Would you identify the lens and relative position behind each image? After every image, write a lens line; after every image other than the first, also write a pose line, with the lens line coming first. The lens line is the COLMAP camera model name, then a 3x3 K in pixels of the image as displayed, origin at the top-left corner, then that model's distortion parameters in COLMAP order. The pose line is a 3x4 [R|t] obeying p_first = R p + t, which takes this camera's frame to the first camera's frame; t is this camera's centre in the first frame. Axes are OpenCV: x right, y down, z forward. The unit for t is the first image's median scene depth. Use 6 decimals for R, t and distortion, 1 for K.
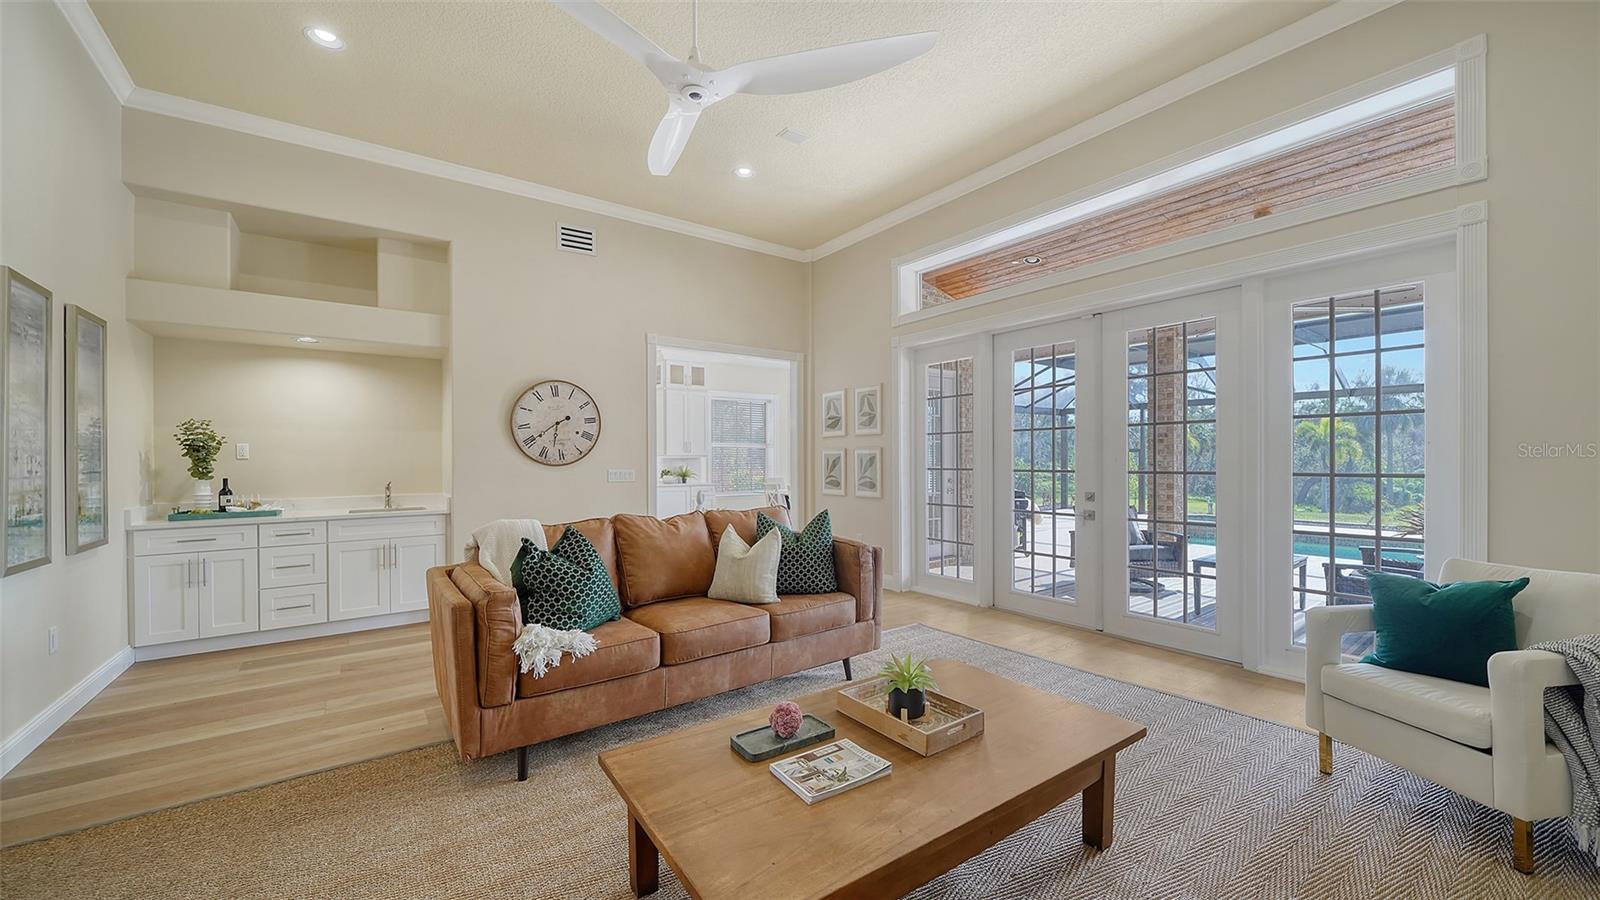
lens RADIAL K [[603.8, 0, 812.7], [0, 603.8, 466.6], [0, 0, 1]] dist [-0.000918, -0.000053]
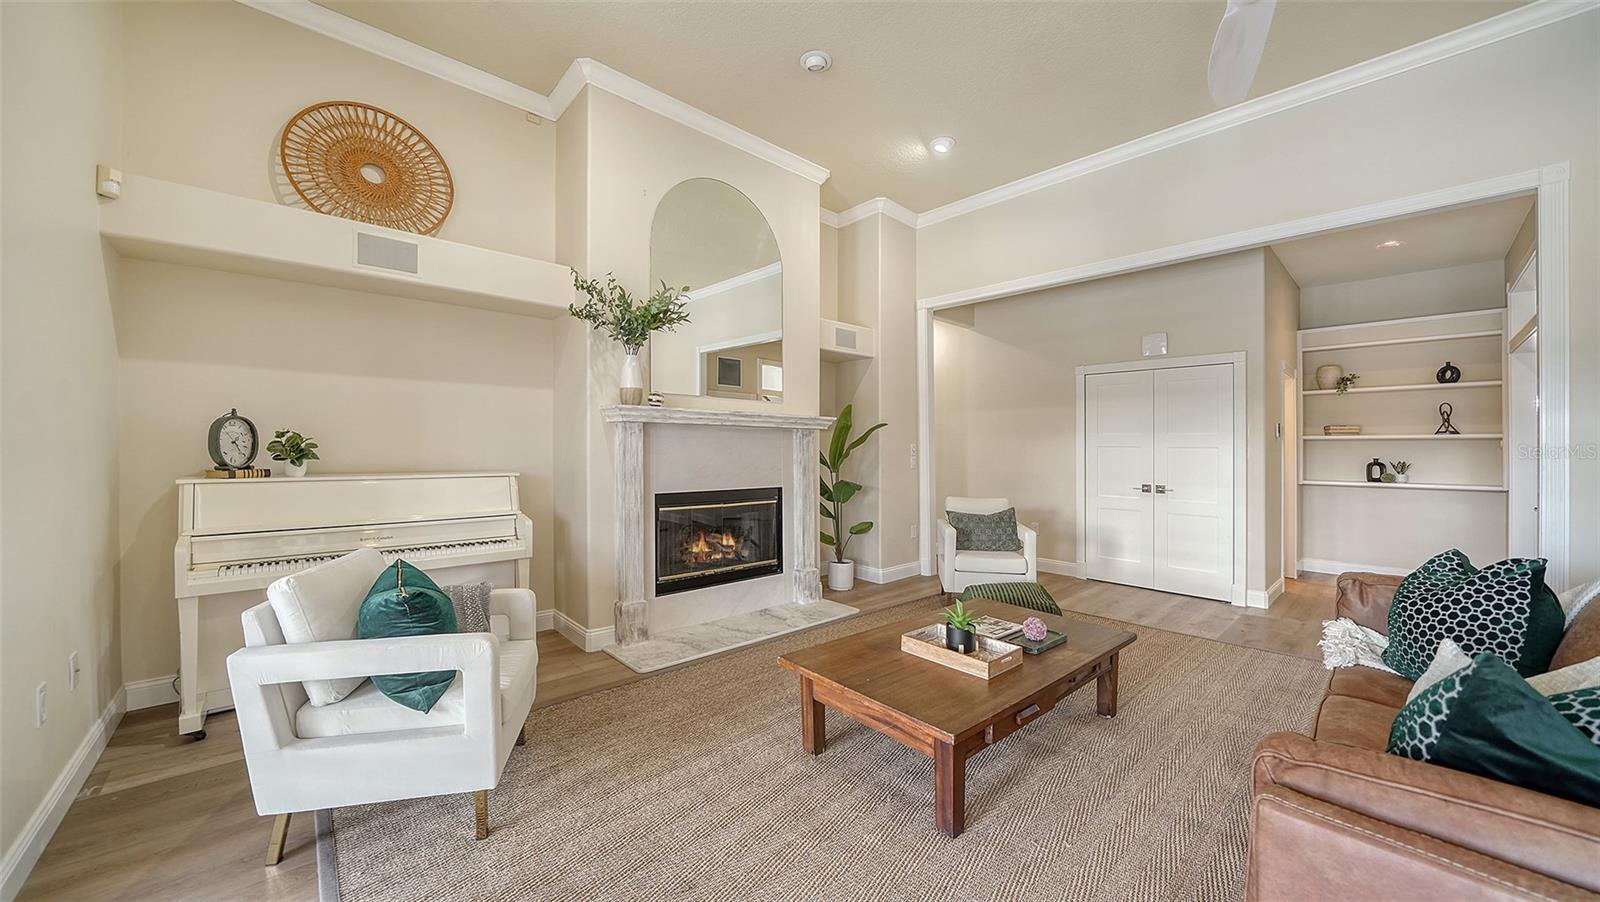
lens RADIAL K [[589.4, 0, 777.5], [0, 589.4, 451.7], [0, 0, 1]] dist [-0.000431, -0.000060]
pose [[-0.997812, -0.003078, -0.066051, 0.246819], [-0.004452, 0.999777, 0.020666, -0.012706], [0.065972, 0.020915, -0.997602, 0.868367]]
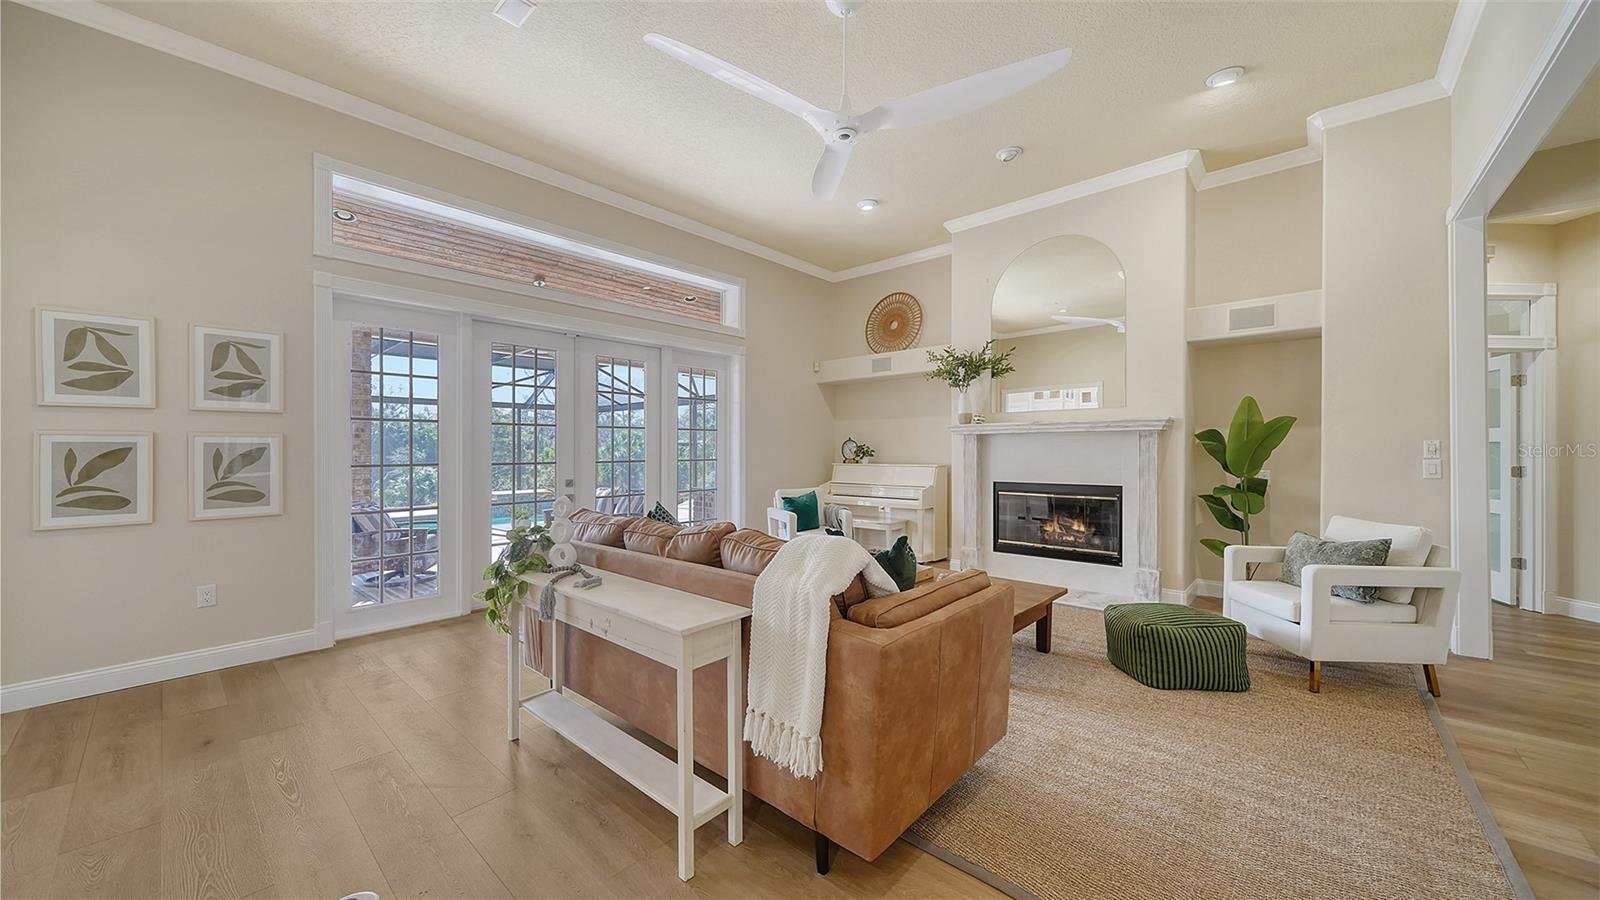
lens RADIAL K [[564.2, 0, 800.0], [0, 564.2, 450.0], [0, 0, 1]] dist [0.000267, 0.000073]
pose [[-0.181428, 0.008576, 0.983367, -0.642197], [0.017883, 0.999825, -0.005420, -0.001905], [-0.983242, 0.016602, -0.181550, 0.650261]]
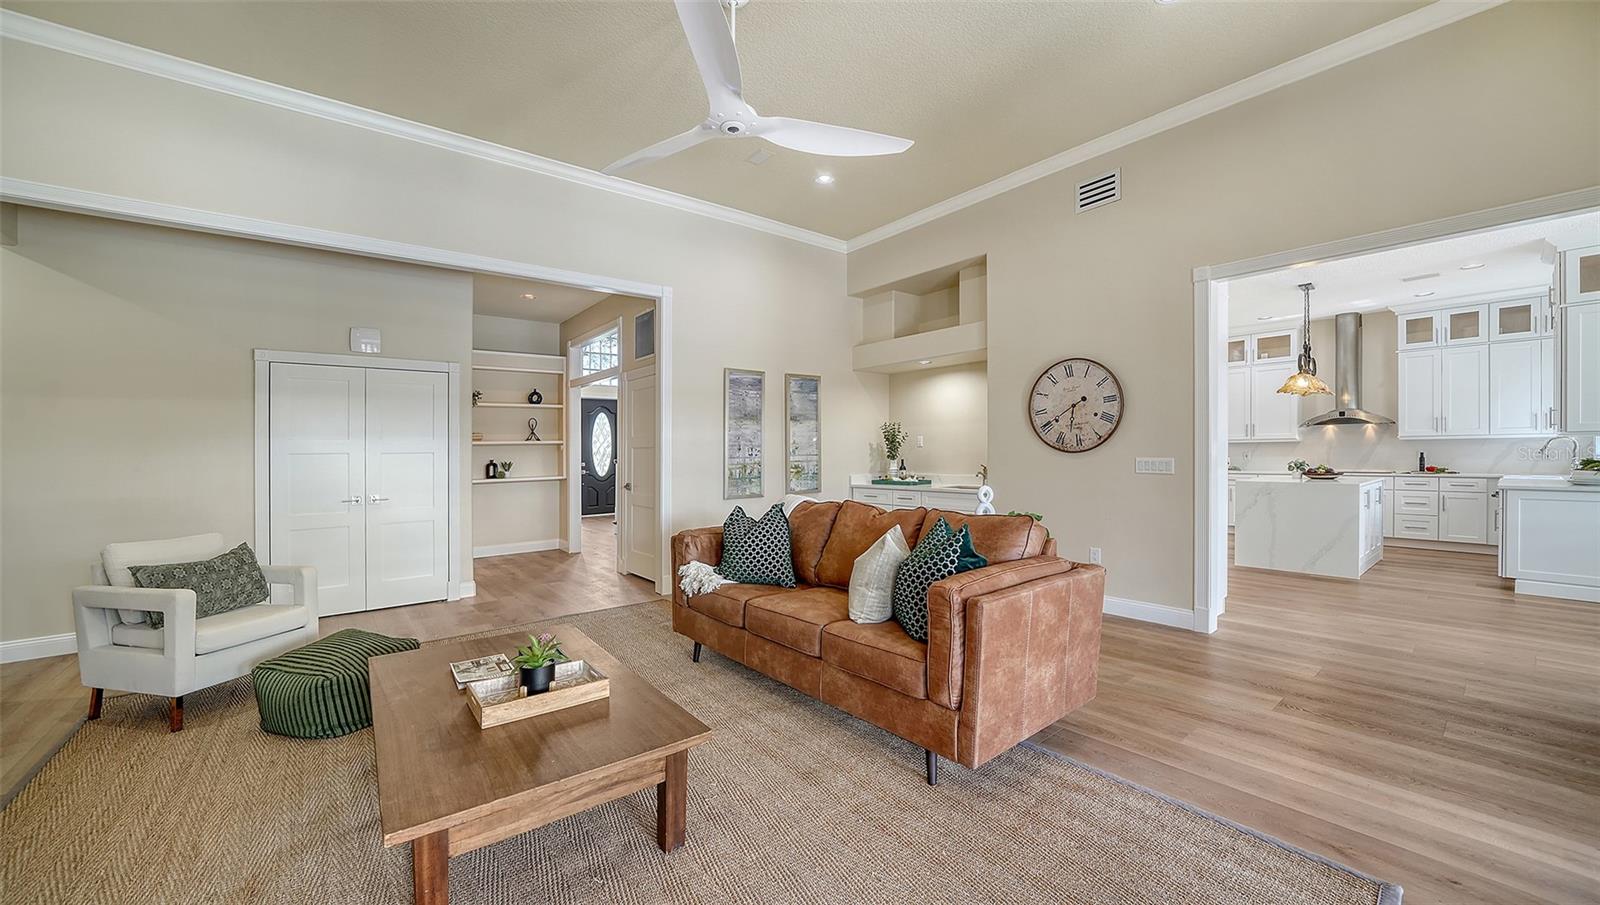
lens RADIAL K [[621.3, 0, 802.8], [0, 621.3, 453.2], [0, 0, 1]] dist [-0.004453, -0.000356]
pose [[0.023800, 0.010682, -0.999660, 0.504470], [0.002883, 0.999938, 0.010754, -0.011589], [0.999713, -0.003138, 0.023768, 0.570760]]
